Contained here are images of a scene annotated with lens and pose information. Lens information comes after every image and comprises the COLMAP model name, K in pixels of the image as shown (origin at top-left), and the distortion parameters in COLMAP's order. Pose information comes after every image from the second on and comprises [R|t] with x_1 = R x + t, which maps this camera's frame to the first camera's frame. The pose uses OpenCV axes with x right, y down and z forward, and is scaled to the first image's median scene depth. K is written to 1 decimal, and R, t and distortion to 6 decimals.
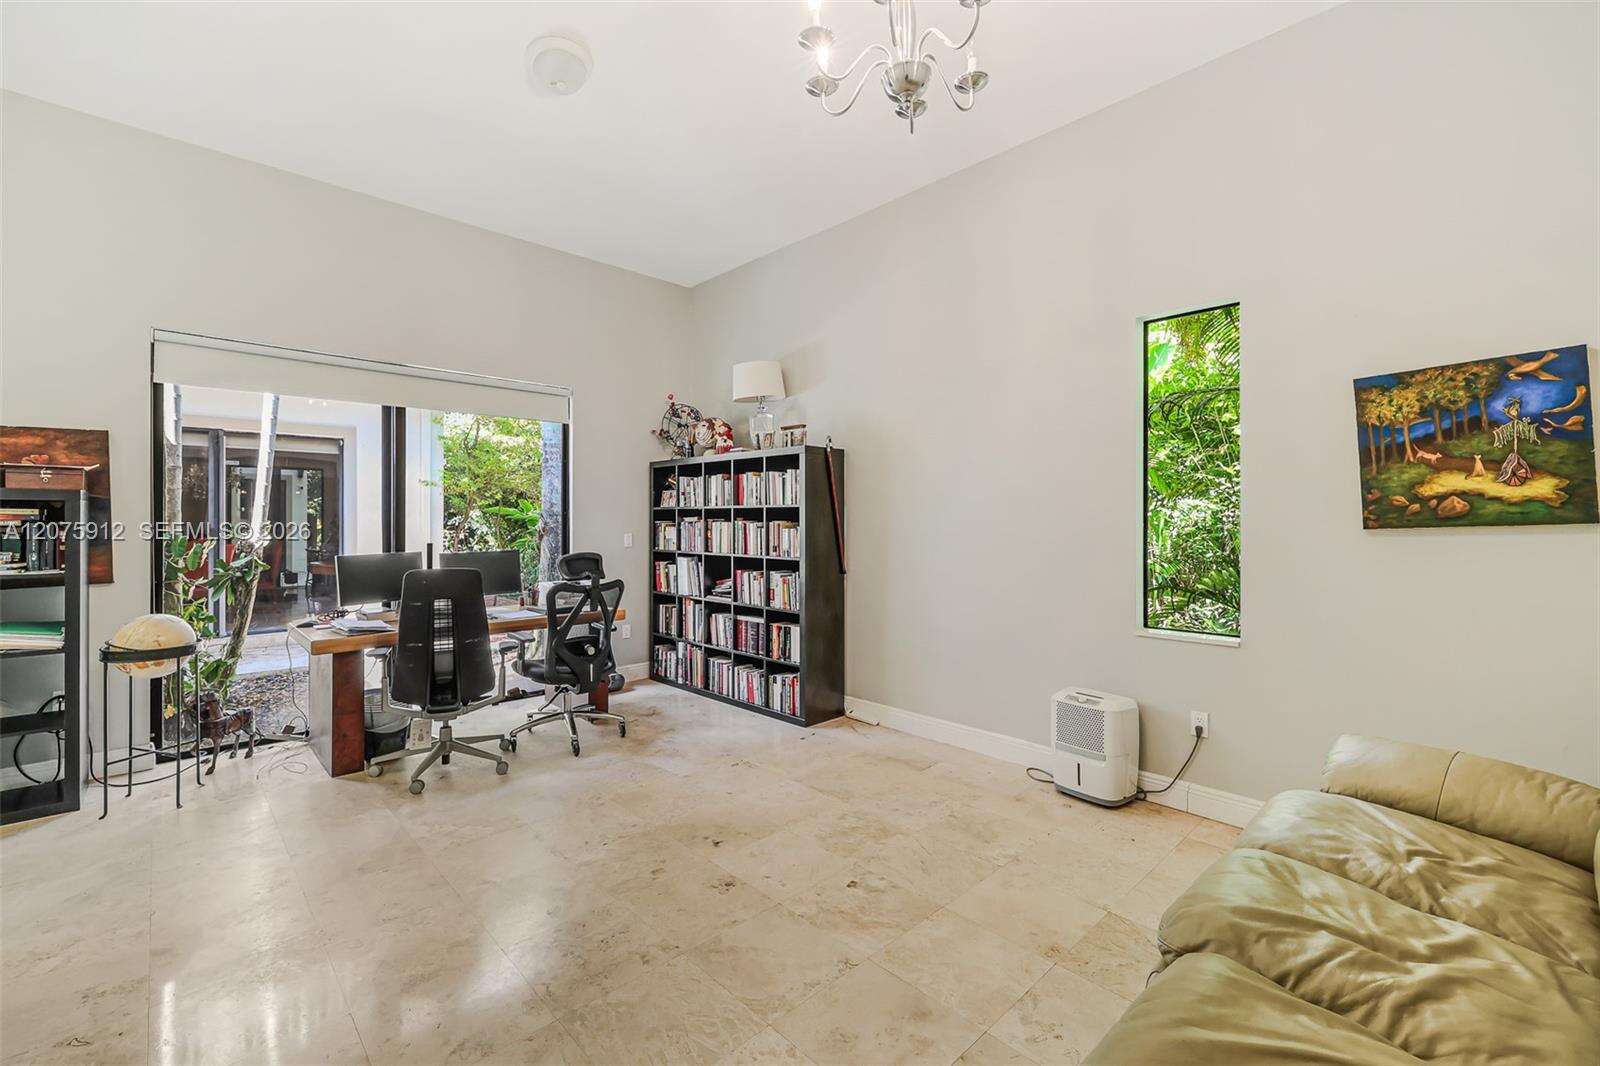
lens RADIAL K [[668.6, 0, 796.8], [0, 668.6, 523.3], [0, 0, 1]] dist [-0.002938, -0.000087]
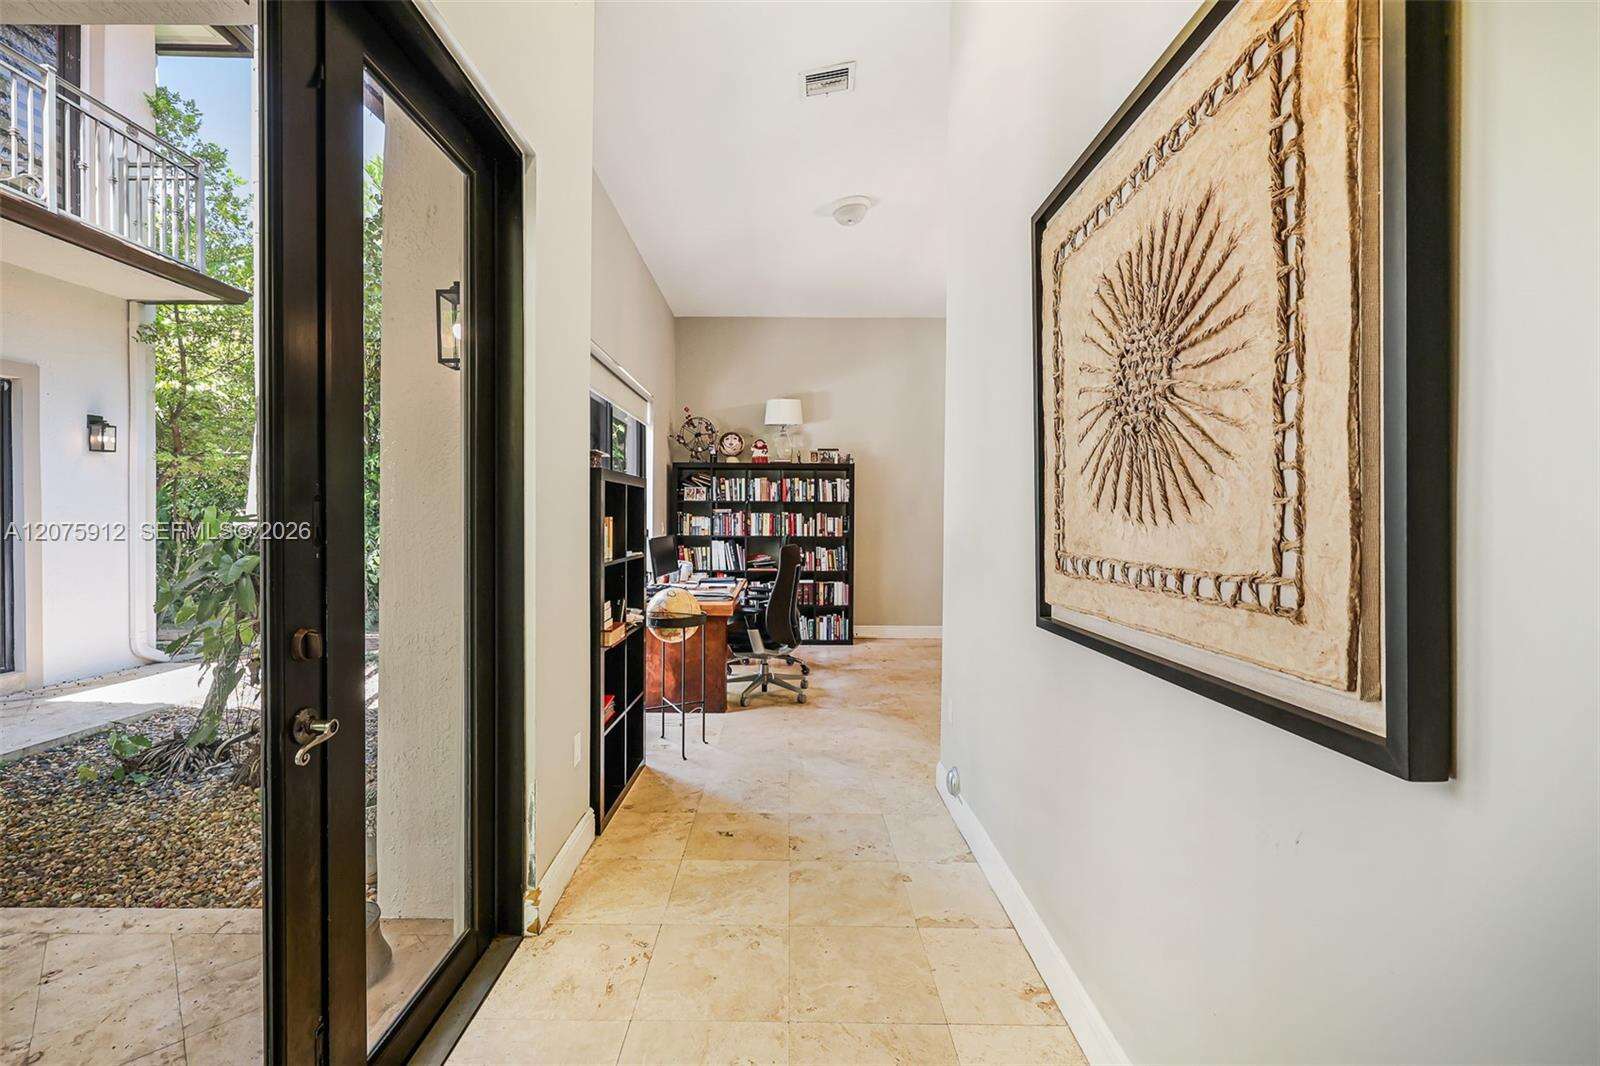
lens RADIAL K [[668.6, 0, 789.2], [0, 668.6, 519.8], [0, 0, 1]] dist [-0.002938, -0.000087]
pose [[0.696353, -0.003169, 0.717692, -1.205342], [-0.002730, 0.999971, 0.007064, 0.002985], [-0.717694, -0.006879, 0.696324, 0.025173]]
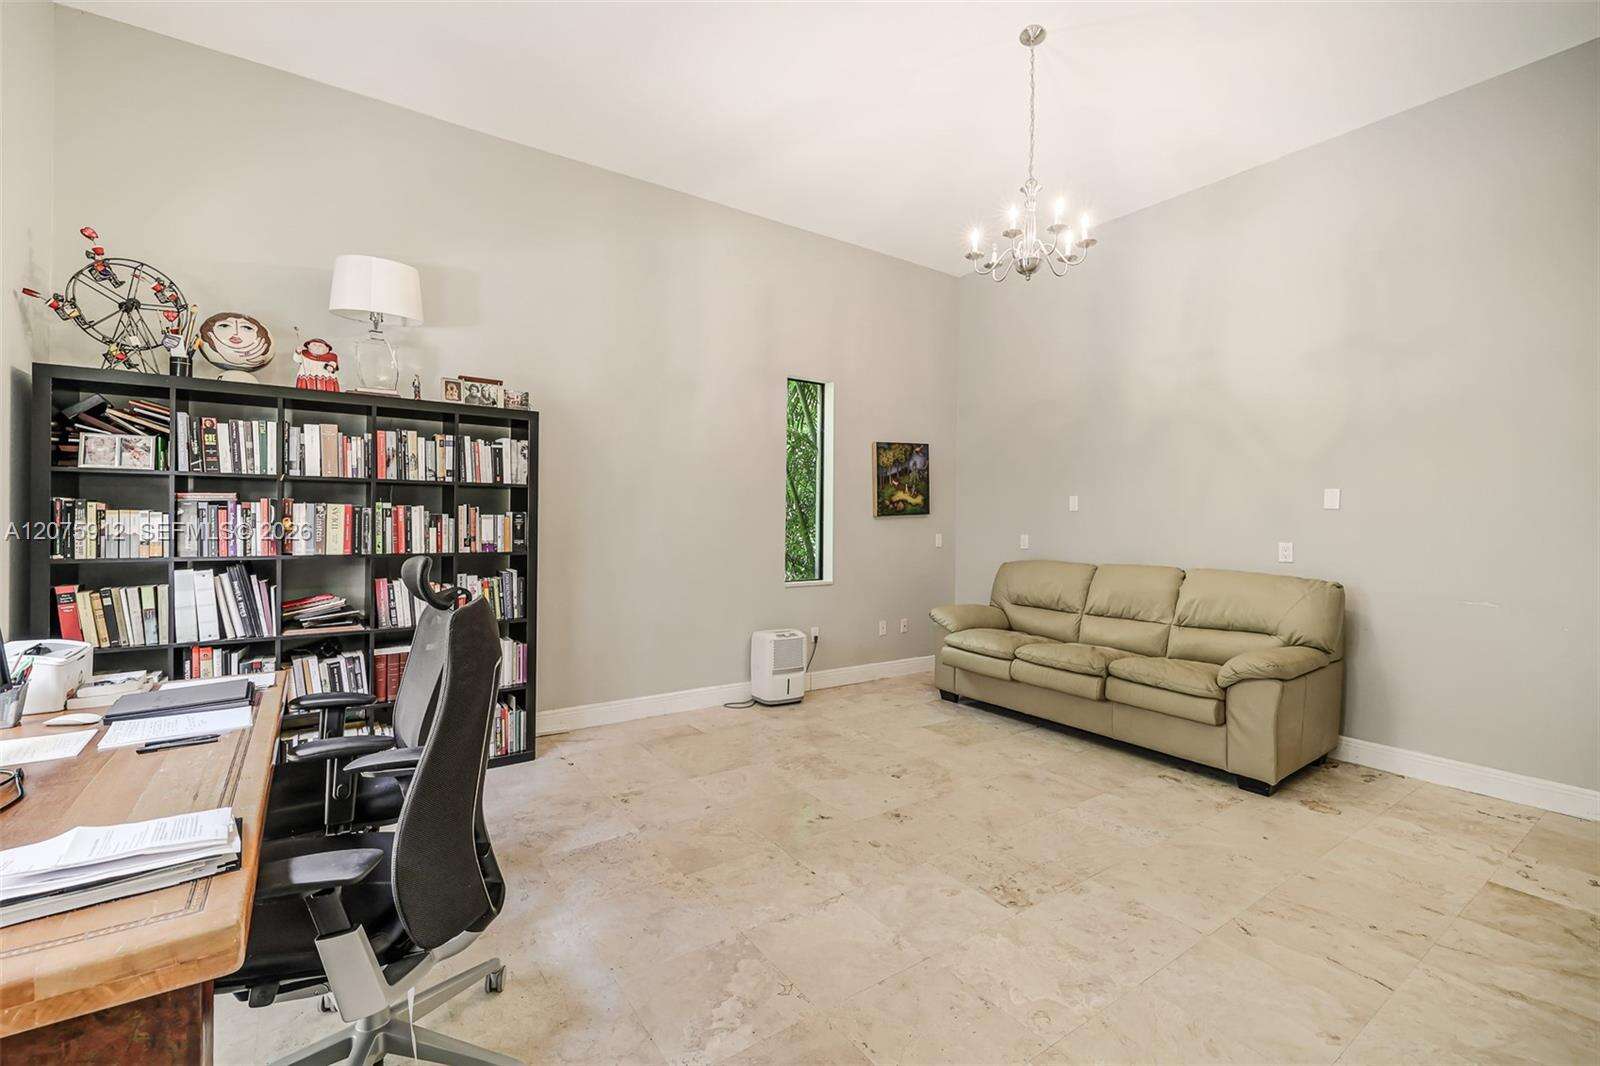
lens RADIAL K [[668.6, 0, 778.7], [0, 668.6, 522.2], [0, 0, 1]] dist [-0.002938, -0.000087]
pose [[0.175154, -0.004750, 0.984530, -0.732551], [-0.007599, 0.999952, 0.006177, 0.009682], [-0.984512, -0.008563, 0.175110, 0.567431]]
